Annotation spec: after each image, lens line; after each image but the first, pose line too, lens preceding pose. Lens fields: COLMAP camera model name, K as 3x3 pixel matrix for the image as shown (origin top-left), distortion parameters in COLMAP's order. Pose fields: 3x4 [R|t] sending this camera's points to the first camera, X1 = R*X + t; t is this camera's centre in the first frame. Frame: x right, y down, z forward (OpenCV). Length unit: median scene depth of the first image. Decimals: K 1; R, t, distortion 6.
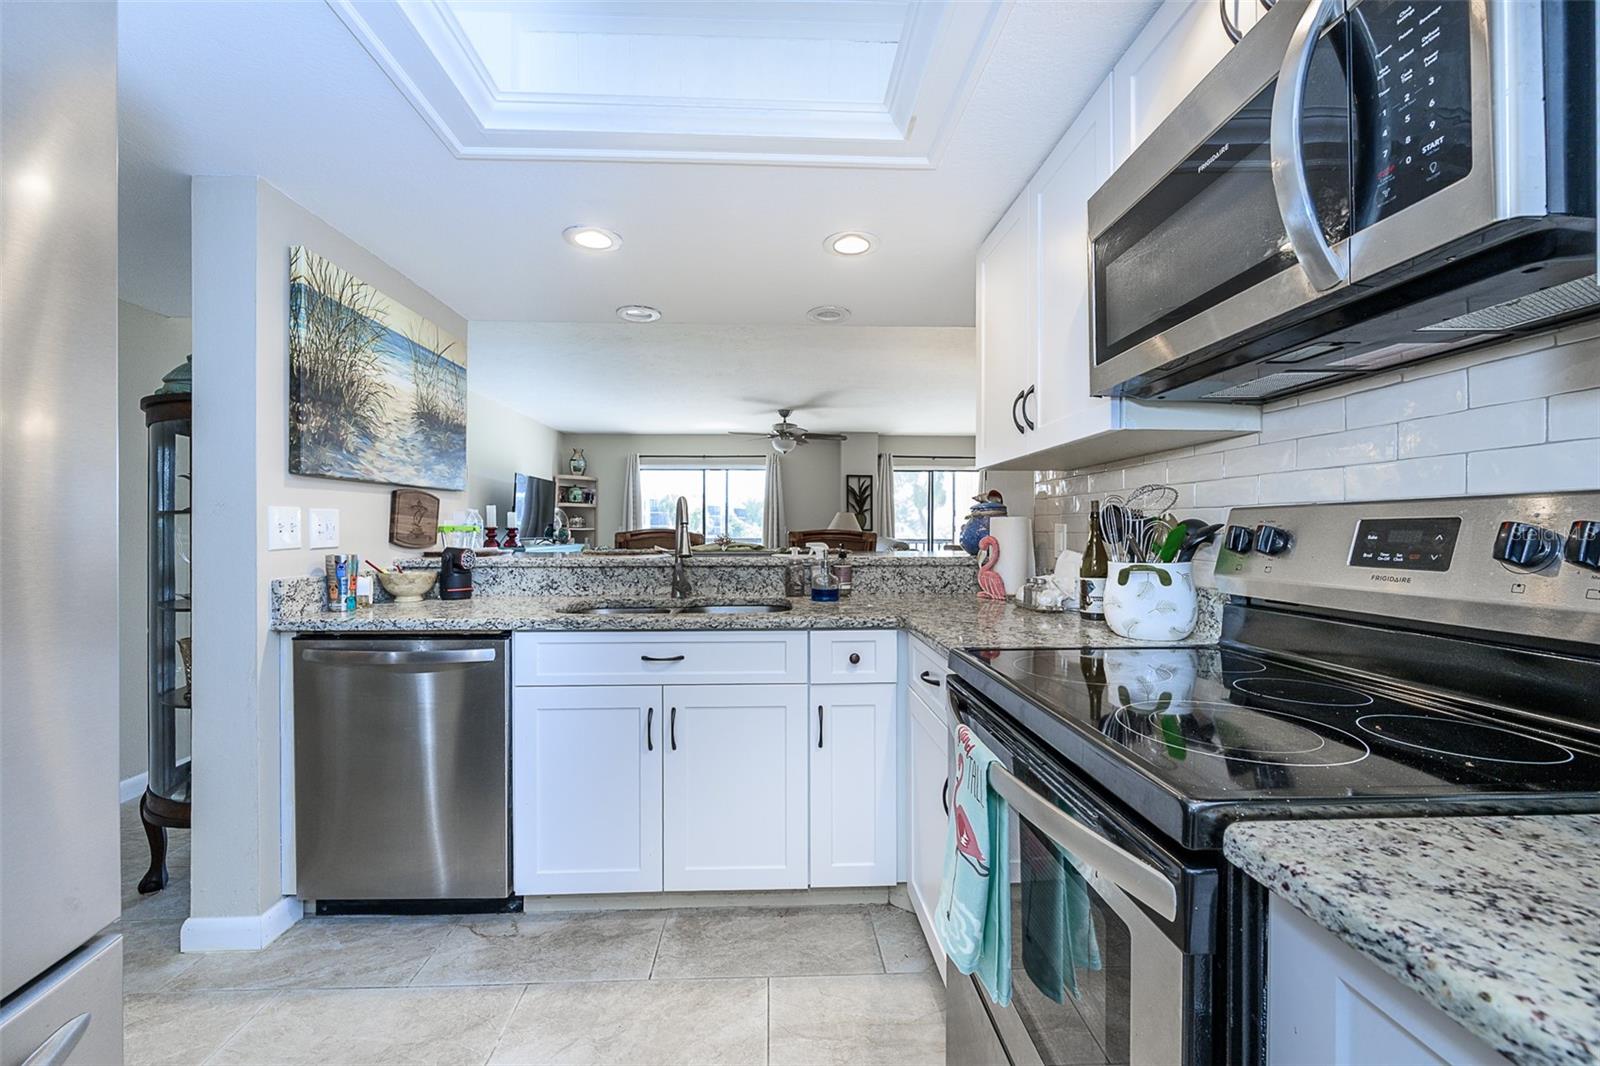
lens RADIAL K [[640.1, 0, 800.0], [0, 640.1, 533.0], [0, 0, 1]] dist [-0.002945, -0.000502]
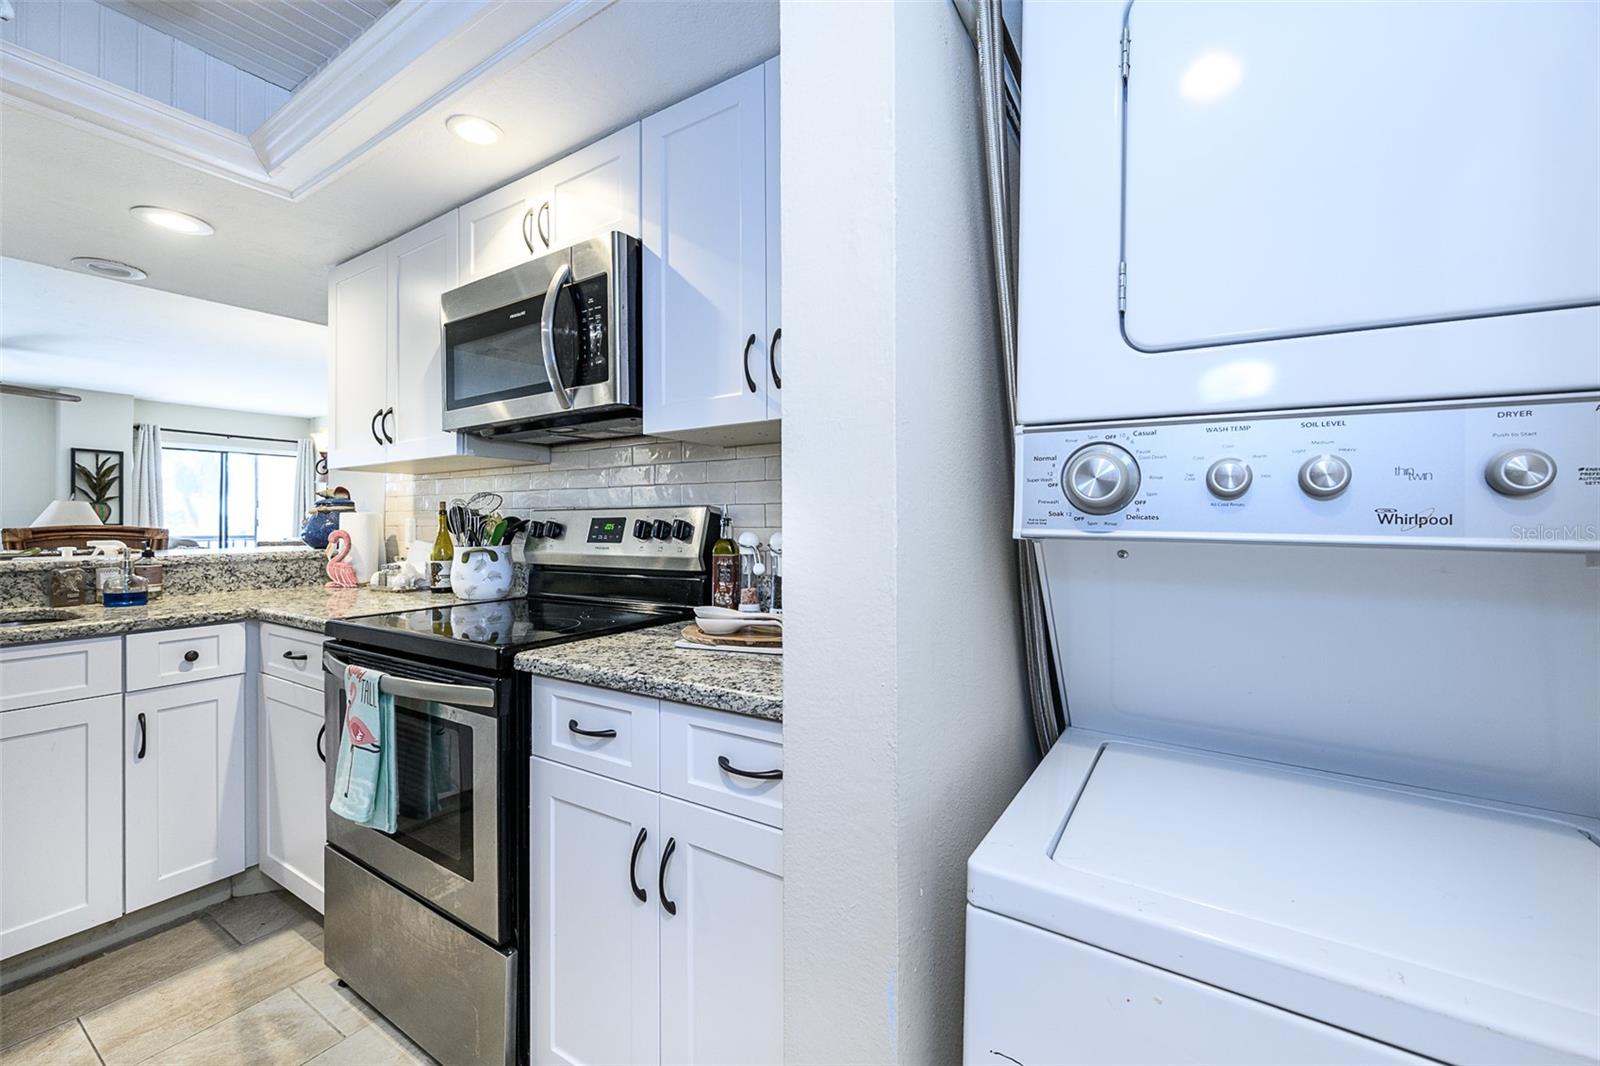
lens RADIAL K [[643.4, 0, 798.6], [0, 643.4, 512.7], [0, 0, 1]] dist [-0.001935, 0.000492]
pose [[0.579706, 0.007436, 0.814792, -0.159691], [0.009159, 0.999836, -0.015641, -0.000463], [-0.814774, 0.016530, 0.579543, -0.300396]]
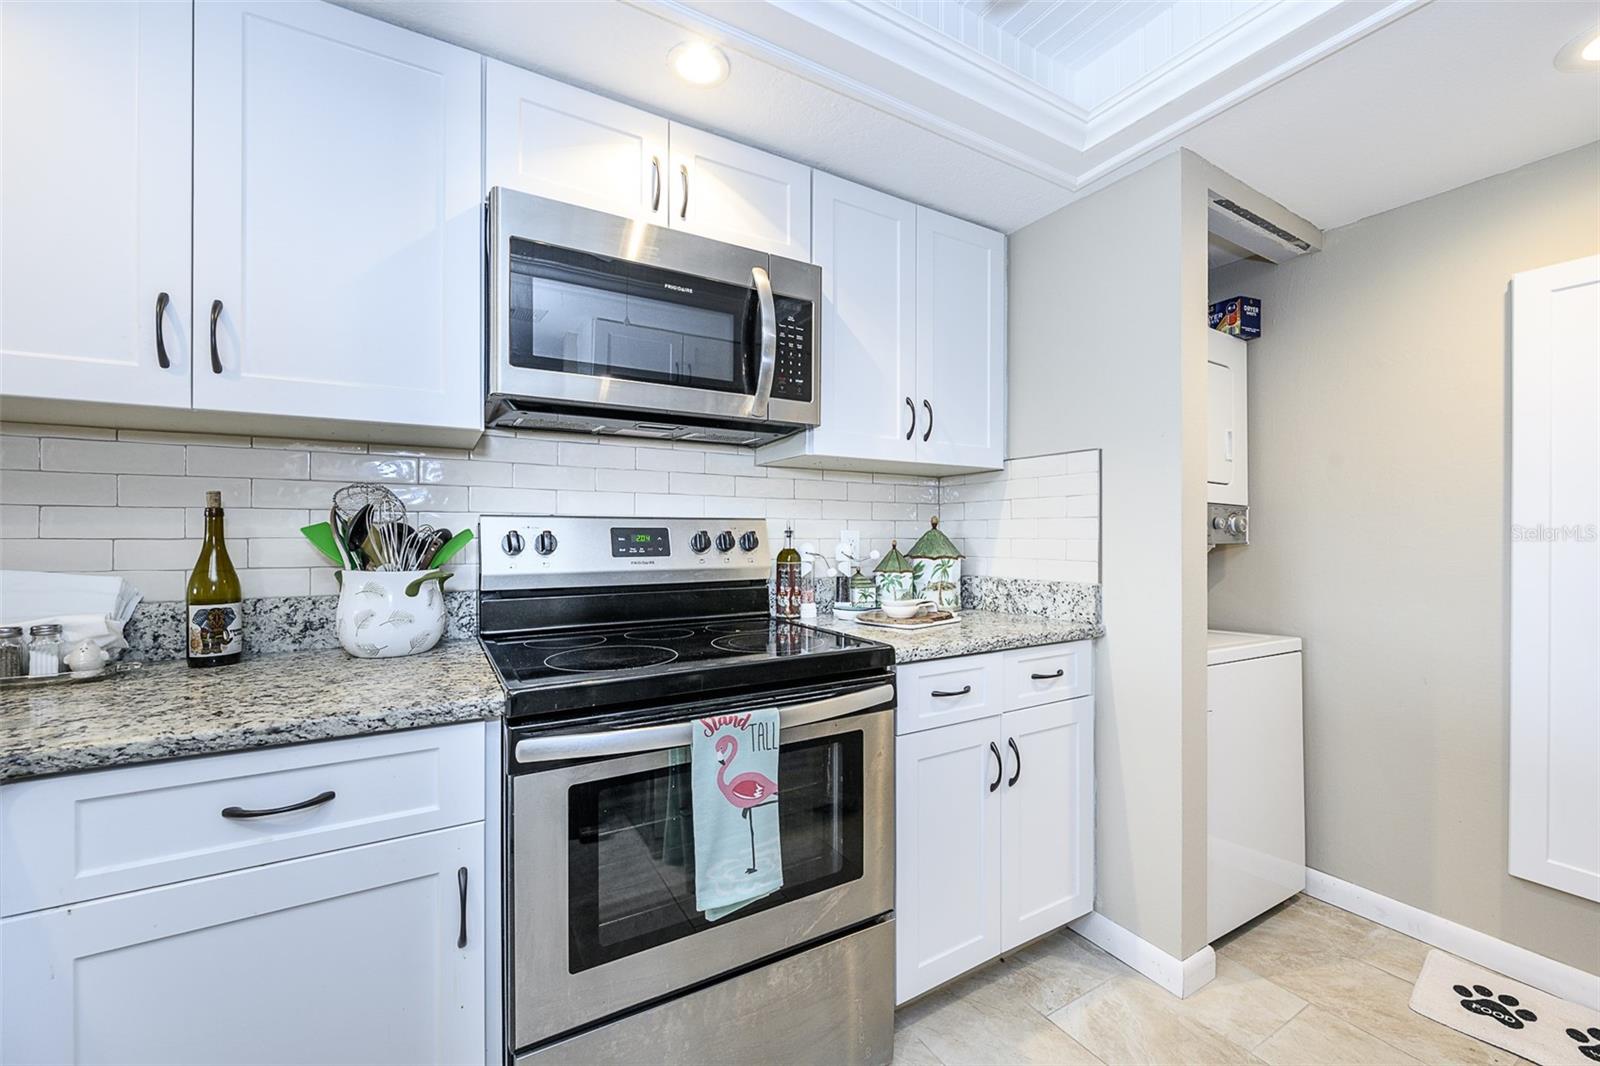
lens RADIAL K [[635.8, 0, 792.3], [0, 635.8, 535.3], [0, 0, 1]] dist [-0.001088, -0.000070]
pose [[-0.459666, -0.003167, 0.888086, -0.365808], [0.002464, 0.999985, 0.004842, -0.004710], [-0.888088, 0.004414, -0.459652, 0.655692]]
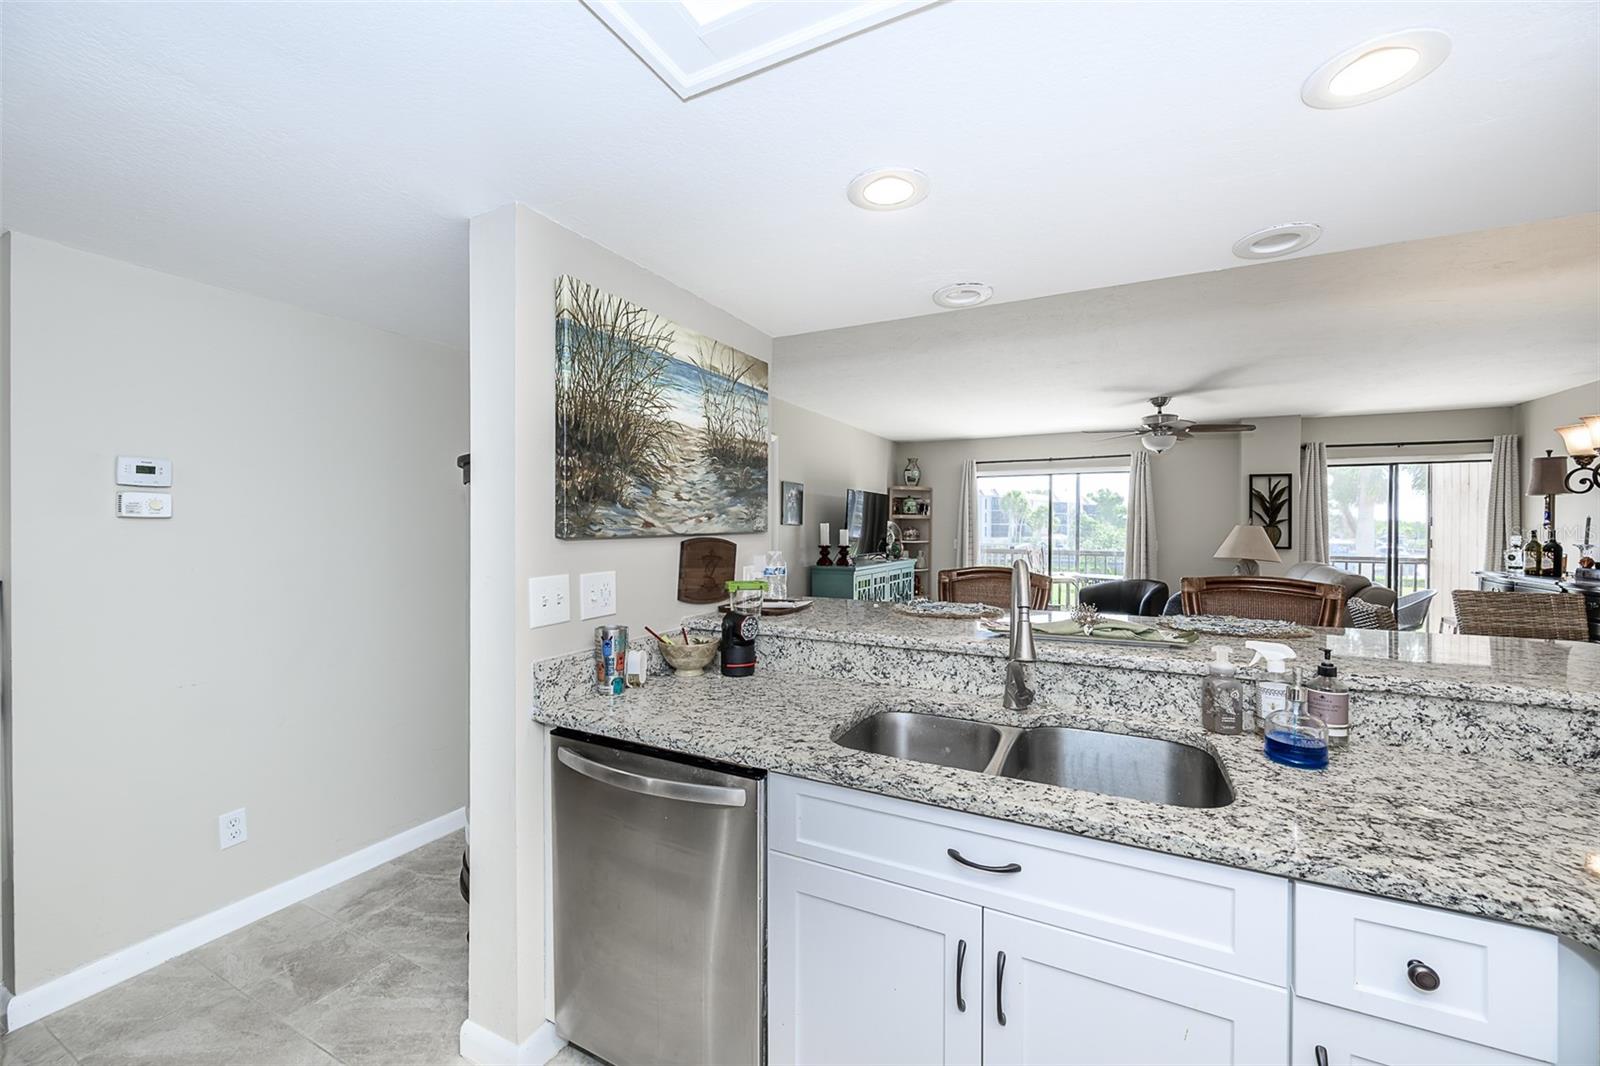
lens RADIAL K [[629.9, 0, 808.1], [0, 629.9, 534.5], [0, 0, 1]] dist [-0.005150, -0.000081]
pose [[0.870931, 0.008885, -0.491324, -0.065358], [-0.004978, 0.999945, 0.009259, -0.096179], [0.491380, -0.005618, 0.870927, 0.373173]]
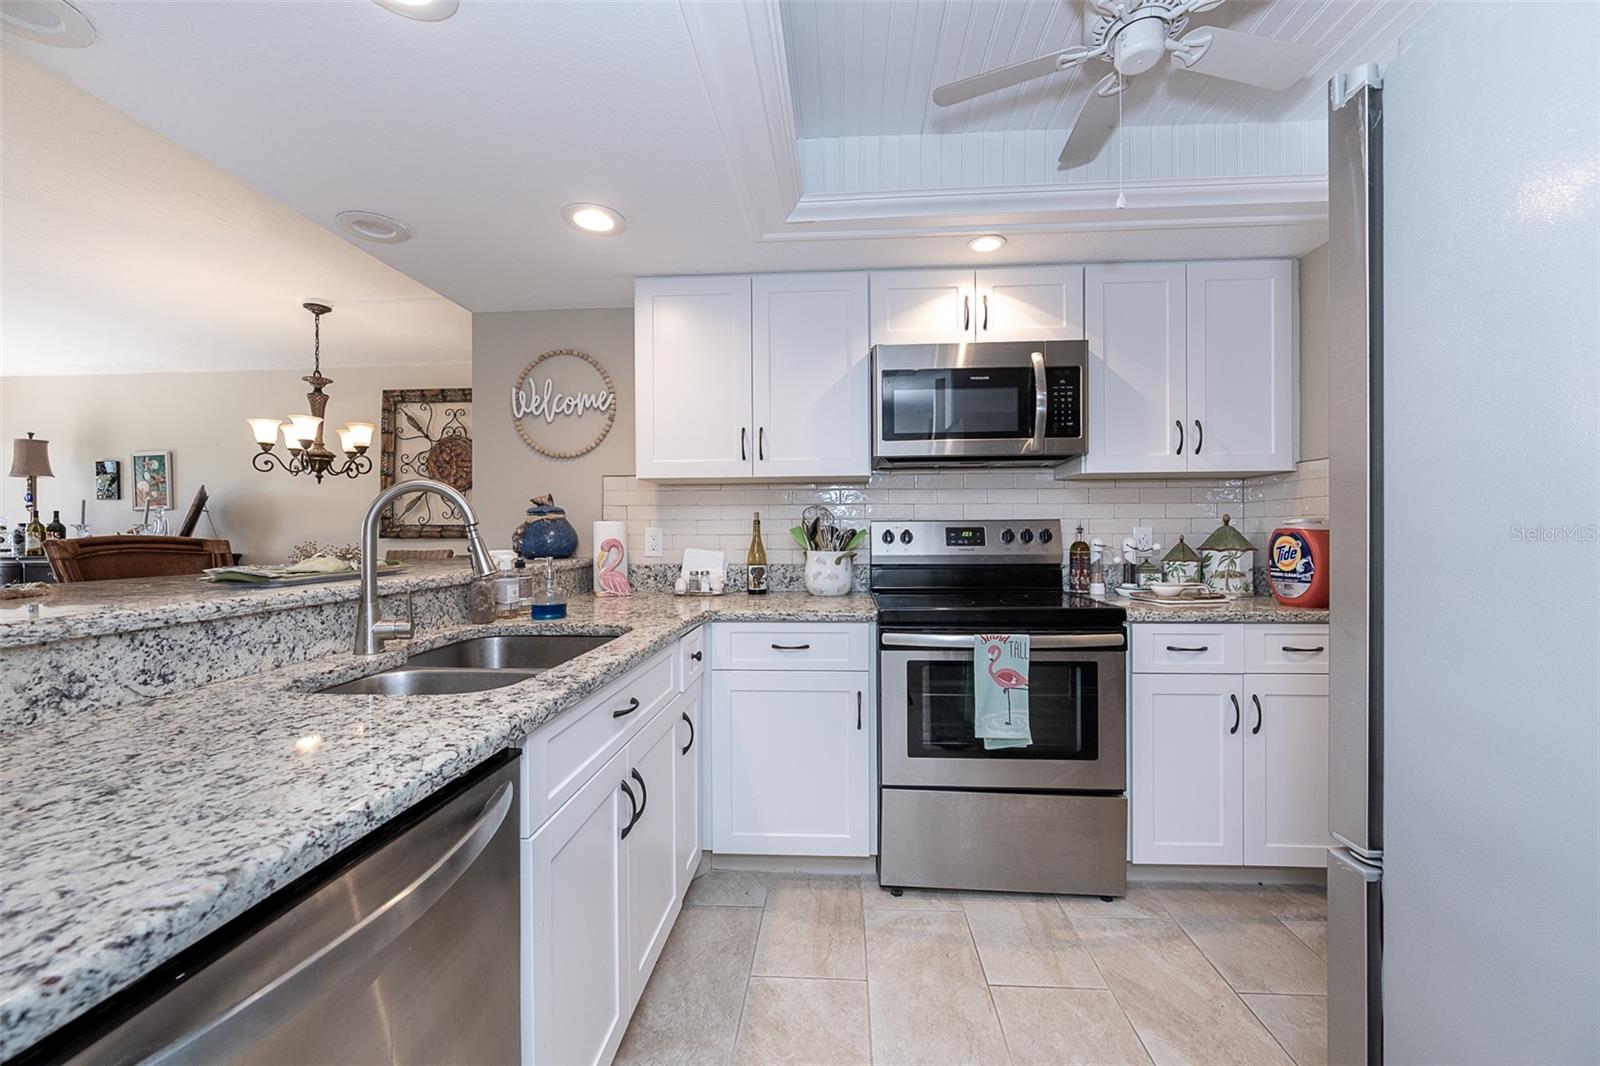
lens RADIAL K [[629.9, 0, 808.1], [0, 629.9, 534.5], [0, 0, 1]] dist [-0.005150, -0.000081]
pose [[0.105402, -0.005187, 0.994416, -0.809049], [0.009647, 0.999945, 0.004194, -0.004572], [-0.994383, 0.009151, 0.105446, 0.631288]]
